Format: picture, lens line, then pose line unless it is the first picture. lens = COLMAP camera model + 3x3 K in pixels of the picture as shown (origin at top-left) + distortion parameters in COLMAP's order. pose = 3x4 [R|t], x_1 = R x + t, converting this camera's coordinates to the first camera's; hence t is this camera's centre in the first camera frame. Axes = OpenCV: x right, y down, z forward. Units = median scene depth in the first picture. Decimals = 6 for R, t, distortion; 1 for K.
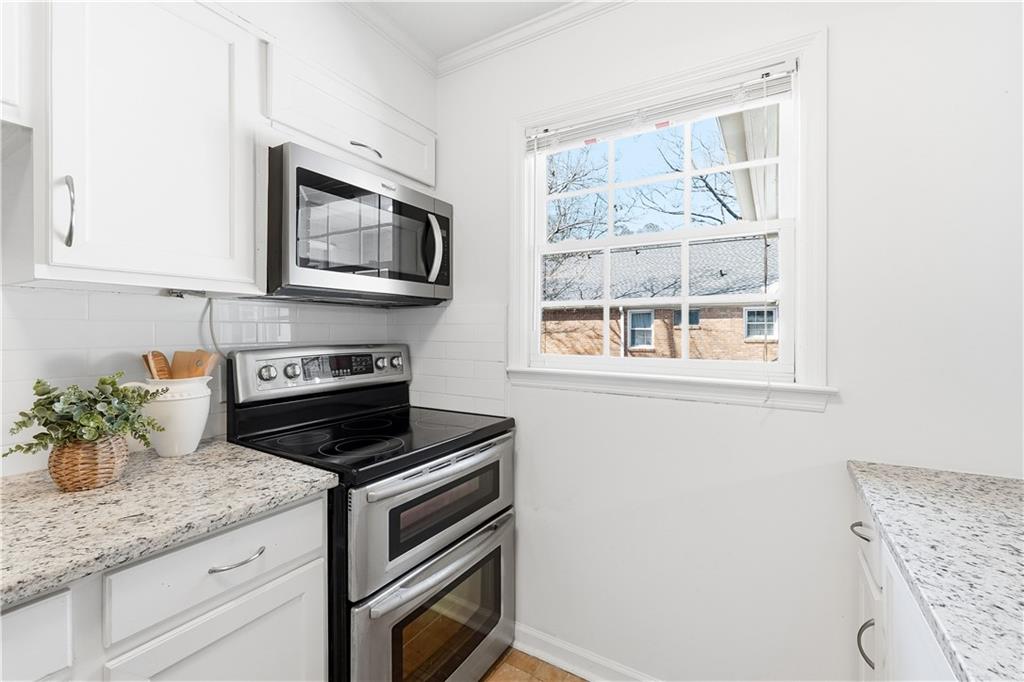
lens RADIAL K [[434.6, 0, 511.6], [0, 434.6, 330.6], [0, 0, 1]] dist [-0.018604, 0.005332]
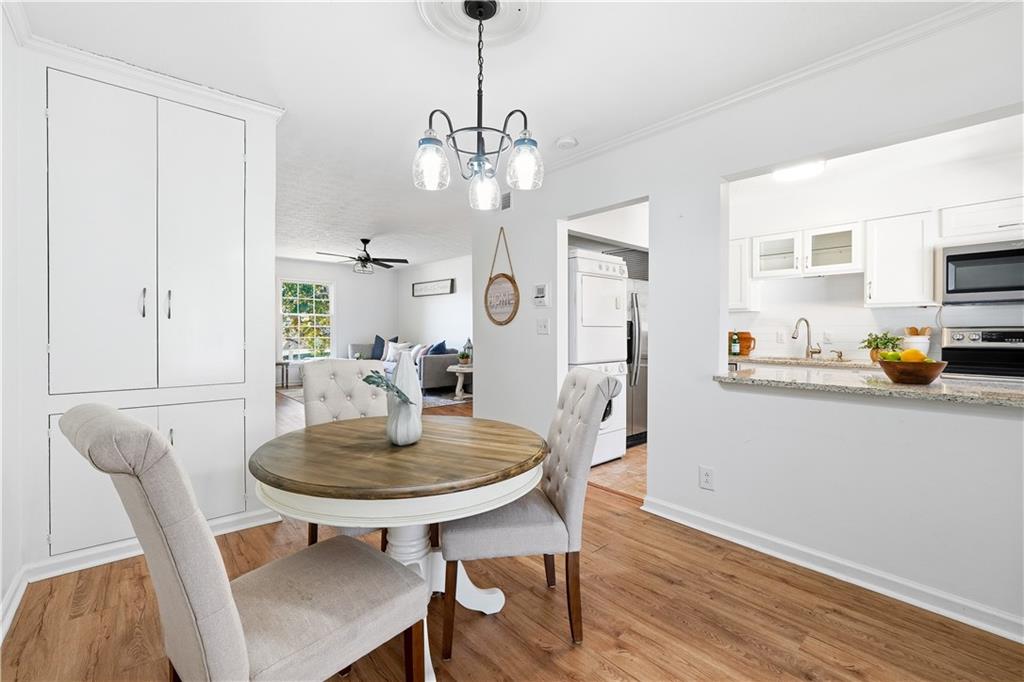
lens RADIAL K [[434.6, 0, 512.5], [0, 434.6, 336.7], [0, 0, 1]] dist [-0.018604, 0.005332]
pose [[-0.292560, 0.024601, -0.955931, 2.617778], [0.008267, 0.999697, 0.023197, 0.024400], [0.956212, -0.001116, -0.292674, -0.715772]]
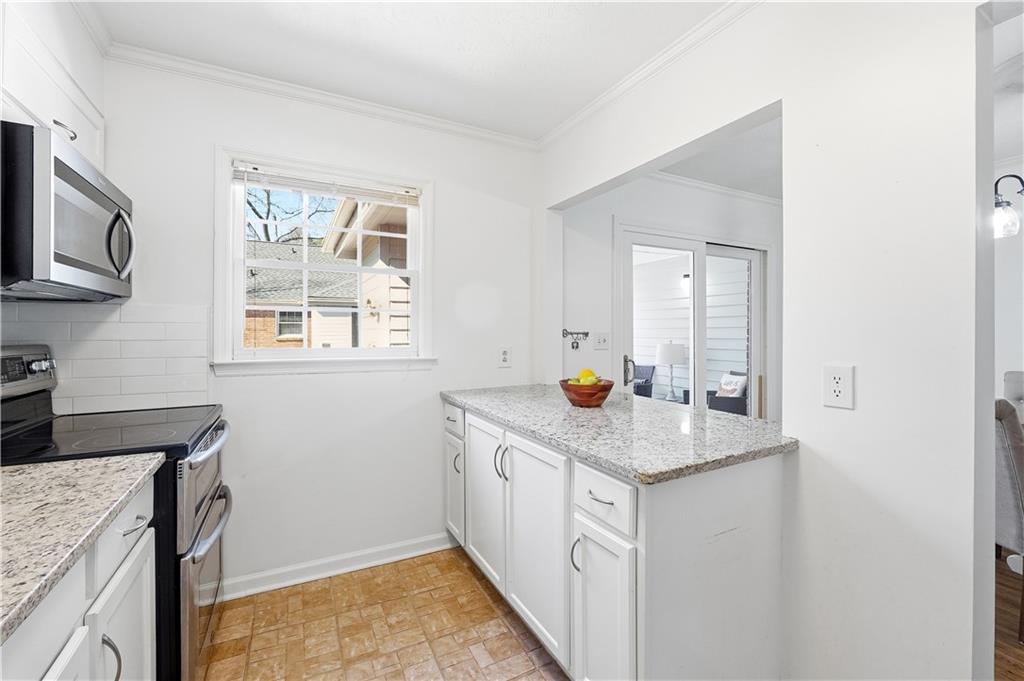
lens RADIAL K [[434.6, 0, 505.6], [0, 434.6, 333.5], [0, 0, 1]] dist [-0.018604, 0.005332]
pose [[0.518352, -0.007041, 0.855139, -0.758347], [-0.000709, 0.999962, 0.008663, 0.002120], [-0.855167, -0.005097, 0.518327, -0.321831]]
